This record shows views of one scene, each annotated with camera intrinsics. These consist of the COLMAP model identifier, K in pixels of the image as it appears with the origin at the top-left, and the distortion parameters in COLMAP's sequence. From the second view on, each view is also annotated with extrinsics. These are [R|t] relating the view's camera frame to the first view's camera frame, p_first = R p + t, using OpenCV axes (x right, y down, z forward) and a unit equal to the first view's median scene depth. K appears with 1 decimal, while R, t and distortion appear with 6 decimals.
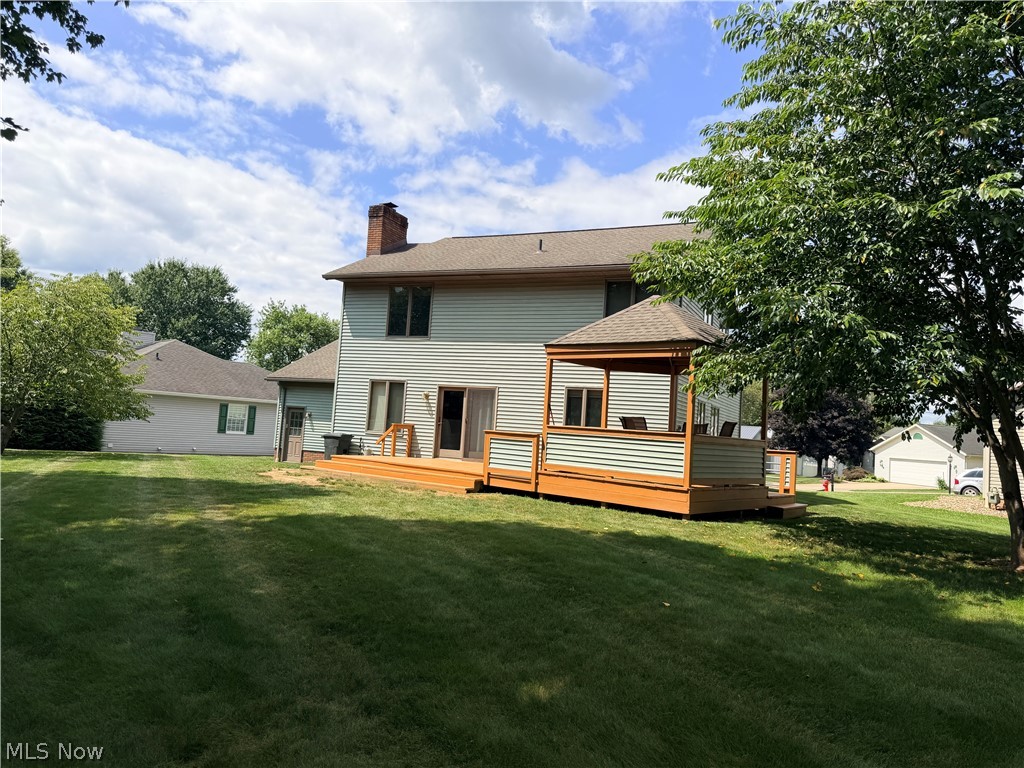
lens RADIAL K [[721.3, 0, 511.3], [0, 721.3, 386.1], [0, 0, 1]] dist [0.004493, 0.000174]
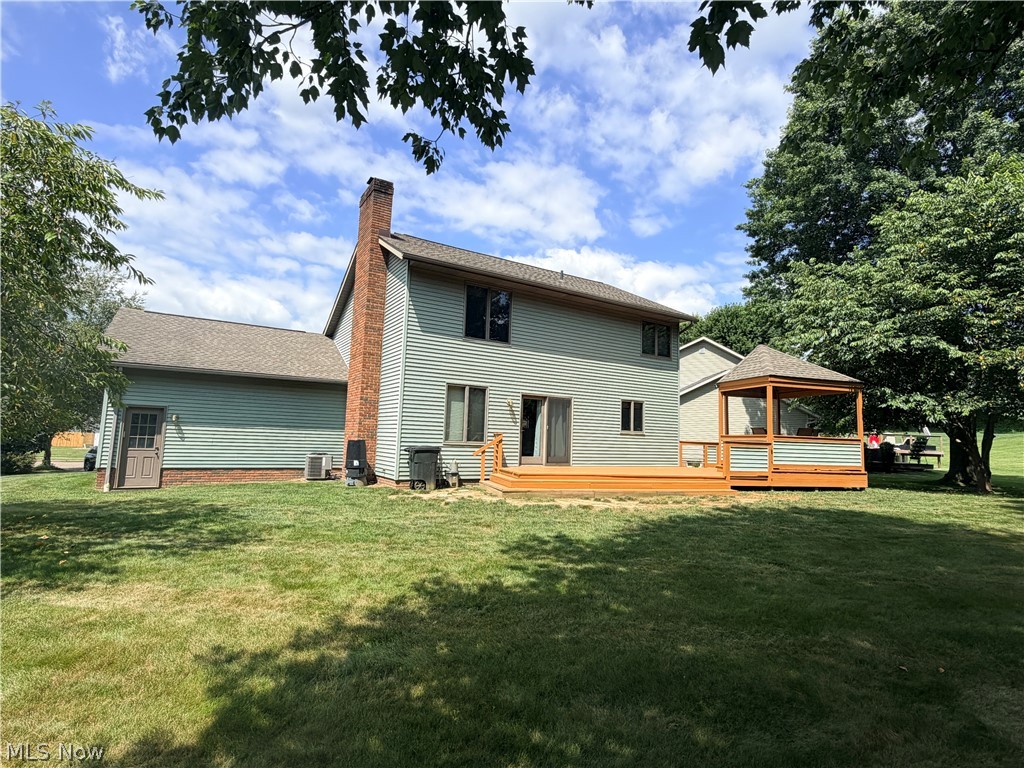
lens RADIAL K [[501.5, 0, 511.6], [0, 501.5, 381.0], [0, 0, 1]] dist [-0.002897, -0.000212]
pose [[0.555724, 0.053962, 0.829614, -0.678227], [-0.047446, 0.998323, -0.033154, 0.005425], [-0.830012, -0.020938, 0.557352, 0.600105]]
